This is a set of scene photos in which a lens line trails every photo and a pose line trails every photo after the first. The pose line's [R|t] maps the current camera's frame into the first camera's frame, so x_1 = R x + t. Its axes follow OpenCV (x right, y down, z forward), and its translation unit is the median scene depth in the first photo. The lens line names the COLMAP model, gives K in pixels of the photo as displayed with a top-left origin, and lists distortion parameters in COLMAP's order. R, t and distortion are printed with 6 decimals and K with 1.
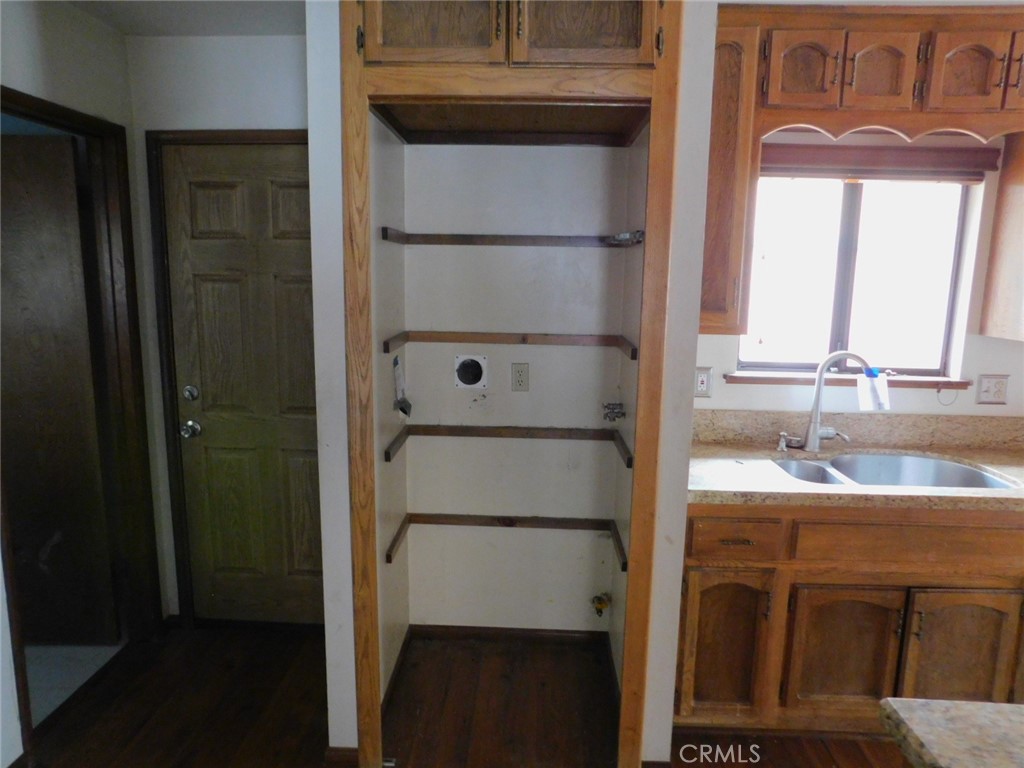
lens RADIAL K [[666.8, 0, 512.0], [0, 666.8, 384.0], [0, 0, 1]] dist [-0.034713, 0.004220]
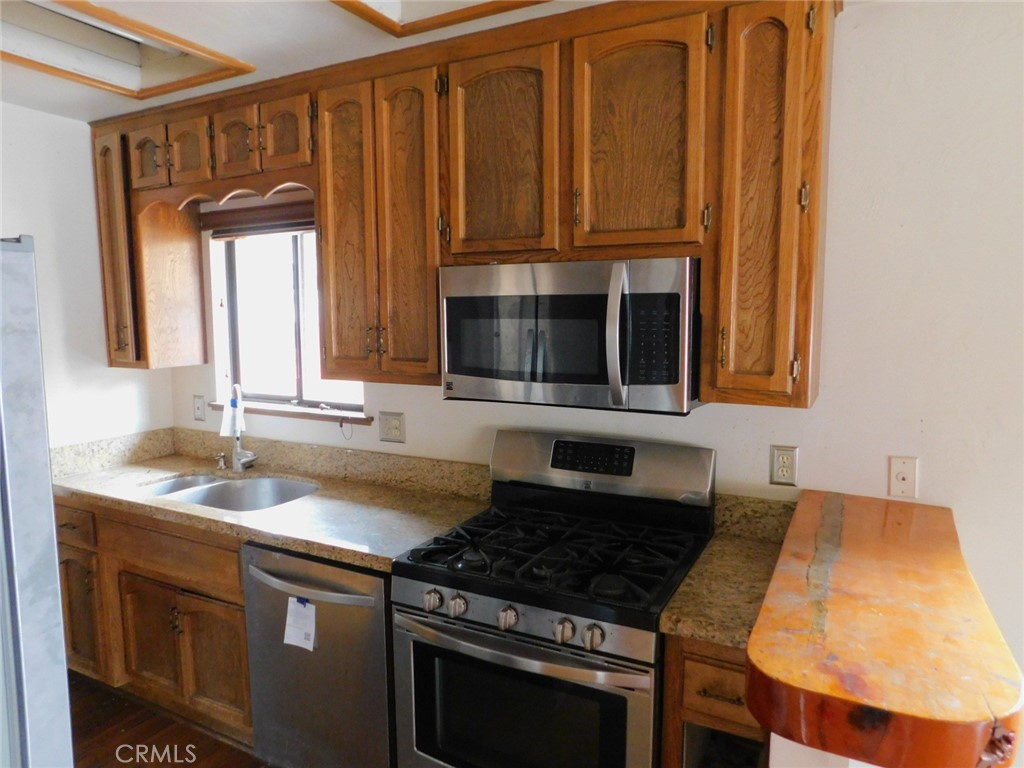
lens RADIAL K [[666.8, 0, 512.0], [0, 666.8, 384.0], [0, 0, 1]] dist [-0.034713, 0.004220]
pose [[0.900740, 0.023285, -0.433735, 1.334307], [-0.053873, 0.996841, -0.058364, -0.007476], [0.431006, 0.075938, 0.899148, 0.160922]]
